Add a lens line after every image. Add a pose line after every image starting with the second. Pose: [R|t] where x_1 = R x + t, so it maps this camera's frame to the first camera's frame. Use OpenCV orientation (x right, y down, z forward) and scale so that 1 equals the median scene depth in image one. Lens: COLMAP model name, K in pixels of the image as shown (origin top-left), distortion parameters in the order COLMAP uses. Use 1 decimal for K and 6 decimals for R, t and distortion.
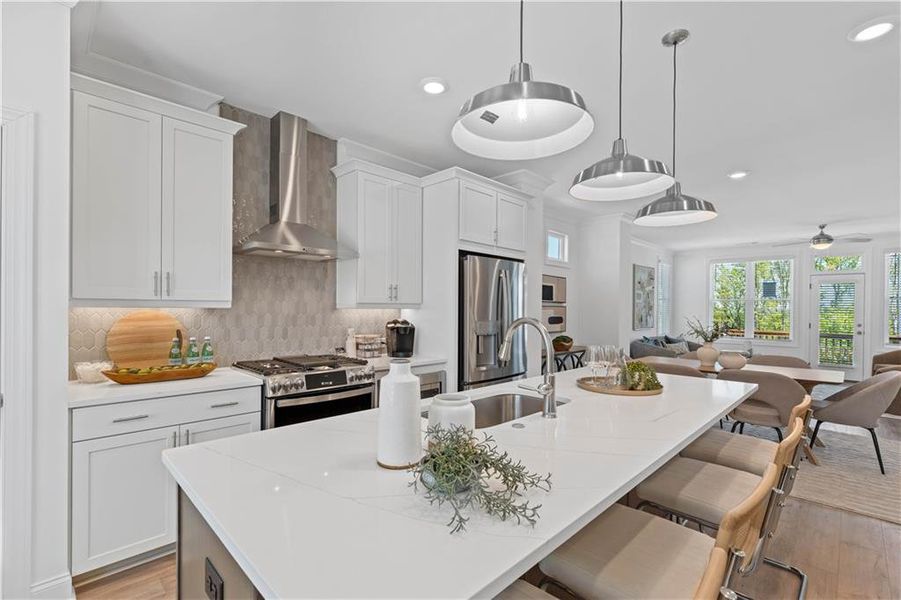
lens RADIAL K [[407.4, 0, 450.1], [0, 407.4, 310.1], [0, 0, 1]] dist [0.000149, 0.000418]
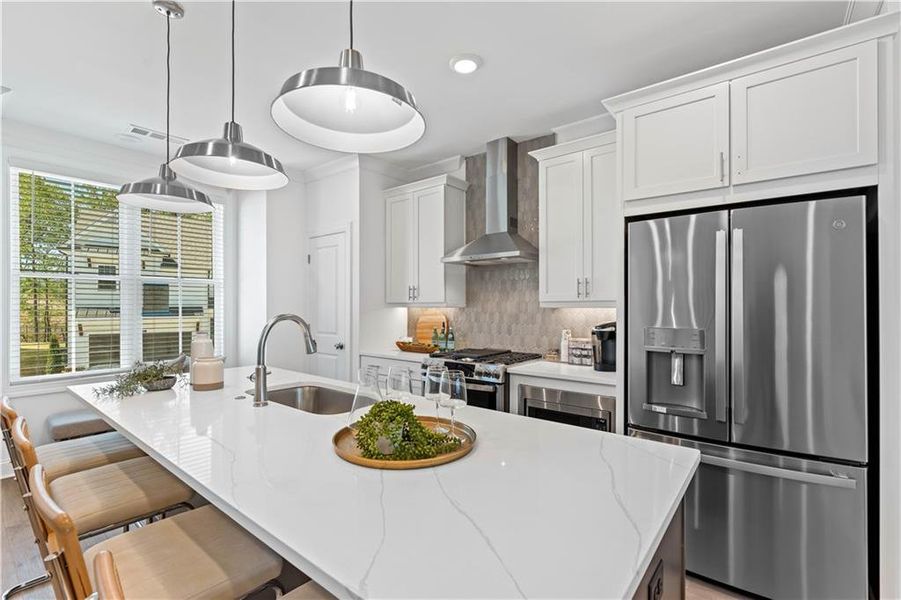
lens RADIAL K [[409.6, 0, 447.0], [0, 409.6, 305.7], [0, 0, 1]] dist [-0.005354, 0.000131]
pose [[0.096966, -0.010954, -0.995227, 0.644505], [-0.005423, 0.999919, -0.011534, 0.003620], [0.995273, 0.006515, 0.096899, 0.650749]]
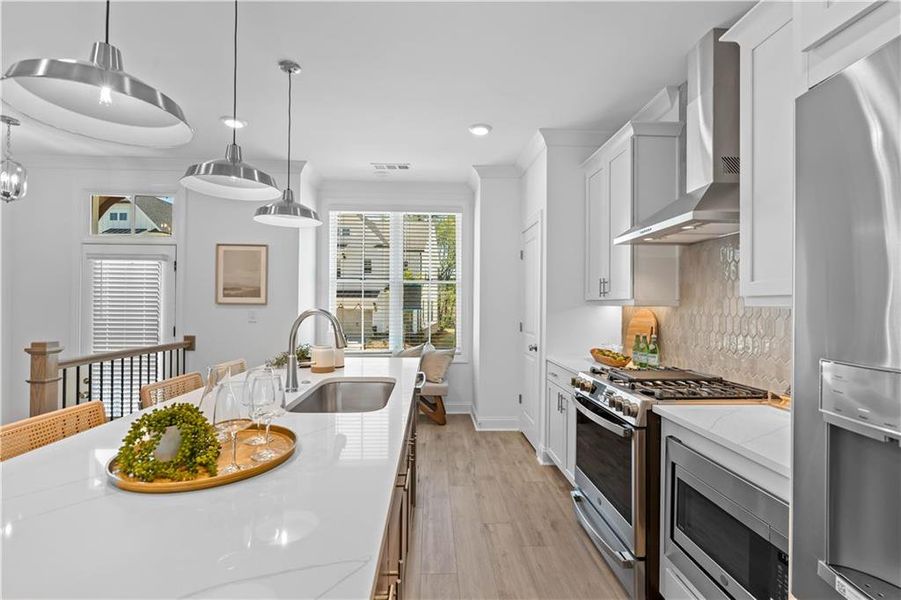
lens RADIAL K [[405.2, 0, 449.4], [0, 405.2, 303.2], [0, 0, 1]] dist [-0.001789, 0.000168]
pose [[-0.674994, -0.015933, -0.737651, 0.385317], [-0.019316, 0.999806, -0.003920, -0.000153], [0.737570, 0.011602, -0.675171, 1.004293]]
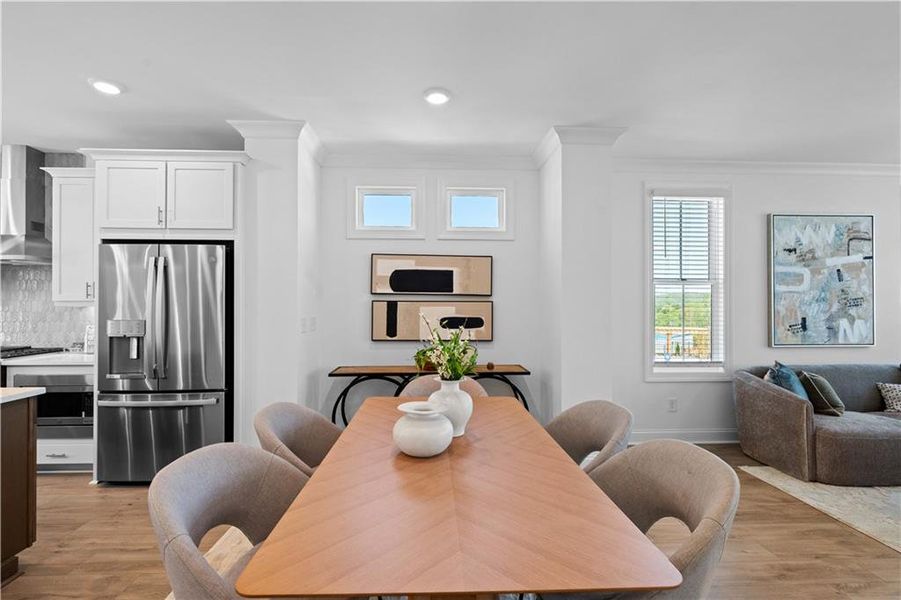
lens RADIAL K [[405.2, 0, 449.4], [0, 405.2, 303.2], [0, 0, 1]] dist [-0.001789, 0.000168]
pose [[0.731844, -0.013527, -0.681338, 1.168170], [0.001882, 0.999839, -0.017828, 0.008629], [0.681470, 0.011765, 0.731751, 0.870753]]
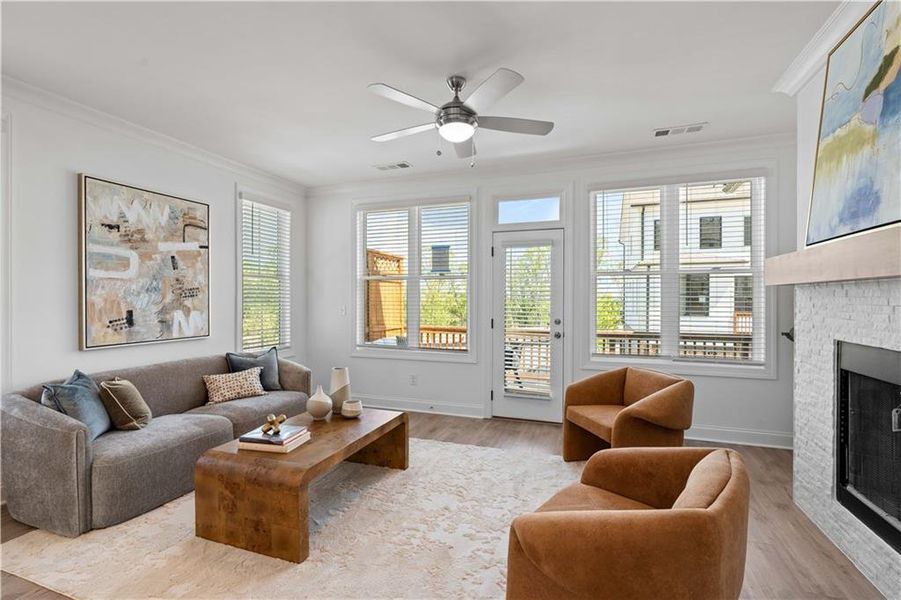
lens RADIAL K [[409.6, 0, 447.0], [0, 409.6, 305.7], [0, 0, 1]] dist [-0.005354, 0.000131]
pose [[0.912865, -0.015720, 0.407959, 1.407915], [0.009754, 0.999813, 0.016700, 0.010722], [-0.408145, -0.011266, 0.912847, 1.217233]]
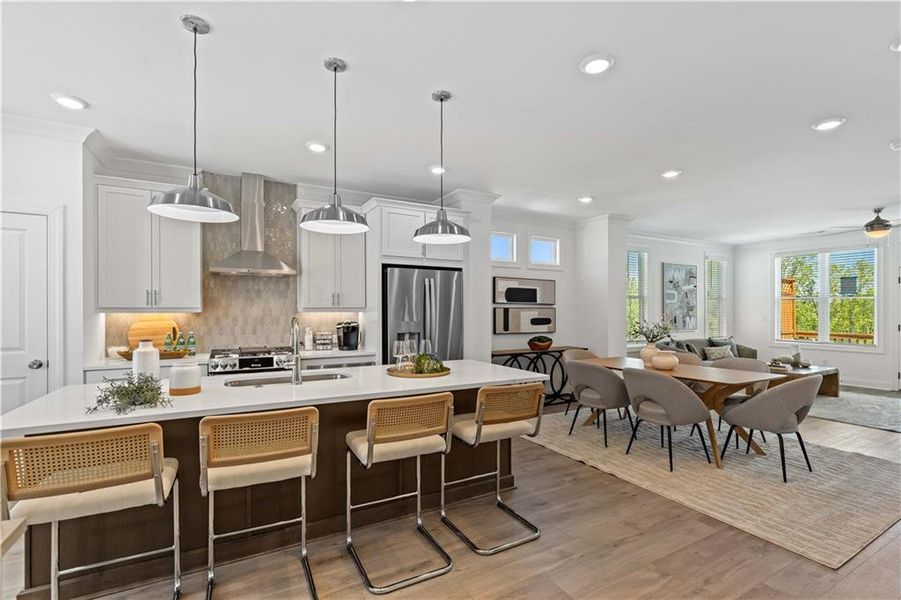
lens RADIAL K [[407.4, 0, 450.1], [0, 407.4, 310.1], [0, 0, 1]] dist [0.000149, 0.000418]
pose [[0.959768, -0.010259, -0.280606, 0.559769], [0.008311, 0.999932, -0.008132, 0.004229], [0.280670, 0.005473, 0.959789, -0.123289]]
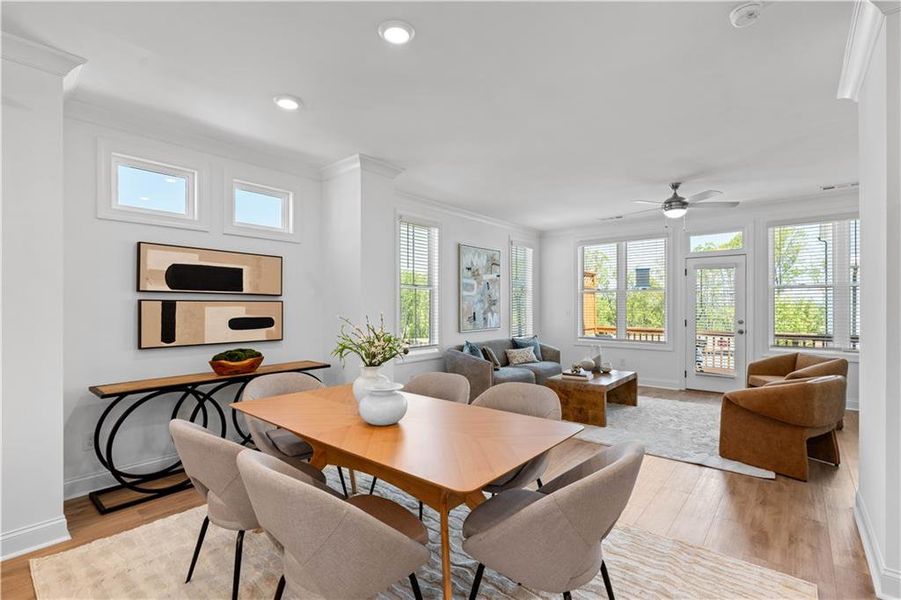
lens RADIAL K [[409.6, 0, 447.0], [0, 409.6, 305.7], [0, 0, 1]] dist [-0.005354, 0.000131]
pose [[0.997598, -0.011520, 0.068299, 0.878150], [0.011750, 0.999927, -0.002962, 0.005440], [-0.068259, 0.003757, 0.997661, 0.592956]]
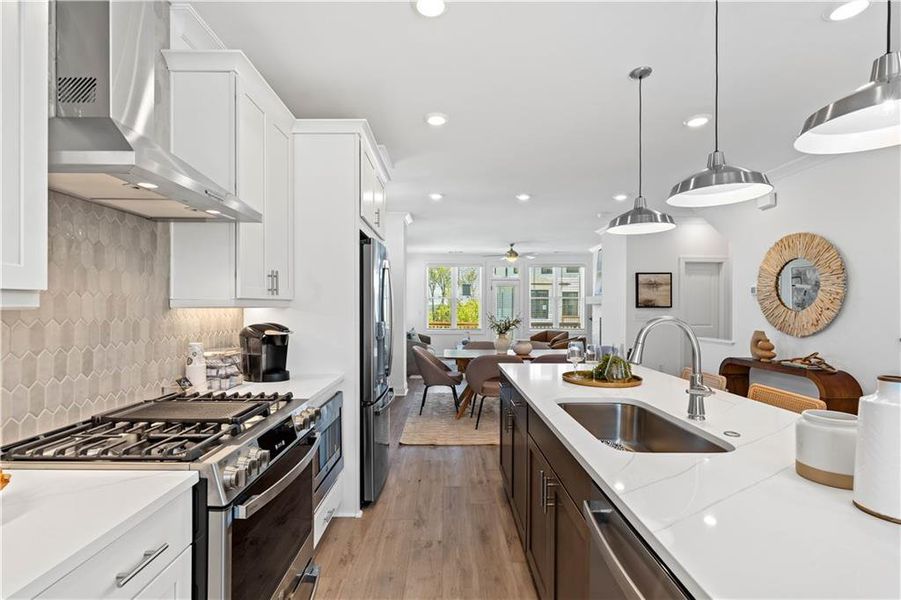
lens RADIAL K [[409.6, 0, 447.0], [0, 409.6, 305.7], [0, 0, 1]] dist [-0.005354, 0.000131]
pose [[0.709795, -0.003929, 0.704398, -0.400927], [0.004942, 0.999988, 0.000597, -0.005336], [-0.704391, 0.003057, 0.709805, 0.342154]]
